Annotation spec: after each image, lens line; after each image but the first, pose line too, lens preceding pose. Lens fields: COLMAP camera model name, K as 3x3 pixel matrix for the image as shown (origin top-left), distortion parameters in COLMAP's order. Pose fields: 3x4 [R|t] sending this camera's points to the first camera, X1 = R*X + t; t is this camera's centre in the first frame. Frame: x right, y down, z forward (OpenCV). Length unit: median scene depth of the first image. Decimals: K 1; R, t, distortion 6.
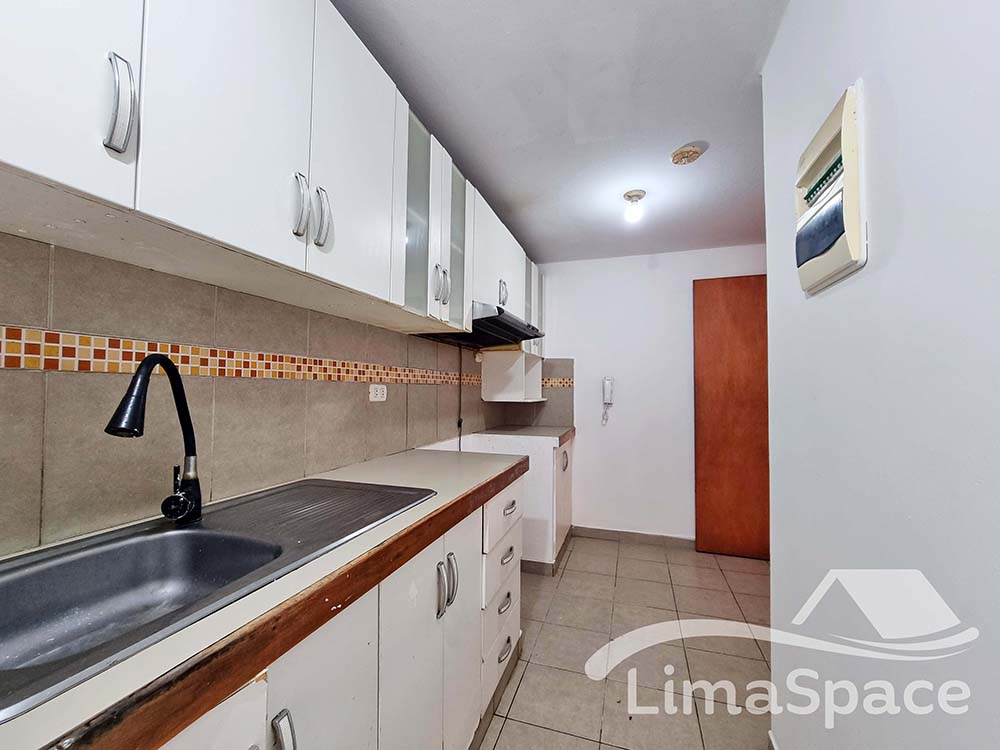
lens RADIAL K [[414.7, 0, 500.0], [0, 414.7, 375.0], [0, 0, 1]] dist [-0.001439, -0.000111]
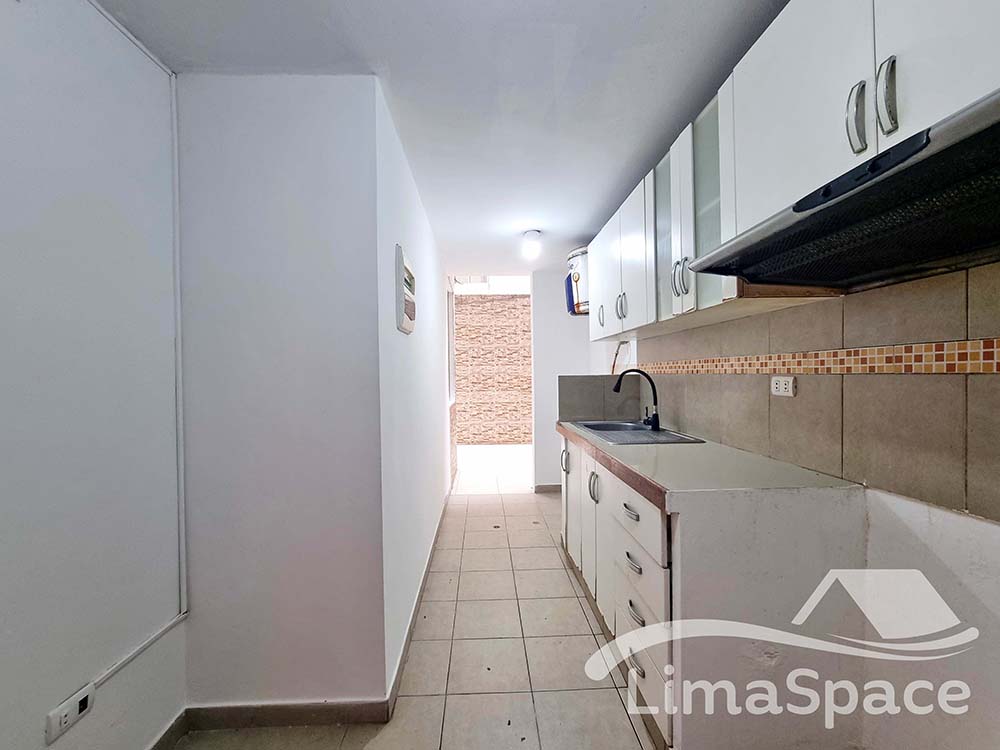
lens RADIAL K [[414.7, 0, 500.0], [0, 414.7, 375.0], [0, 0, 1]] dist [-0.001439, -0.000111]
pose [[-0.938860, -0.033295, -0.342687, 0.580768], [-0.022455, 0.999115, -0.035553, 0.066803], [0.343567, -0.025684, -0.938777, 1.676661]]
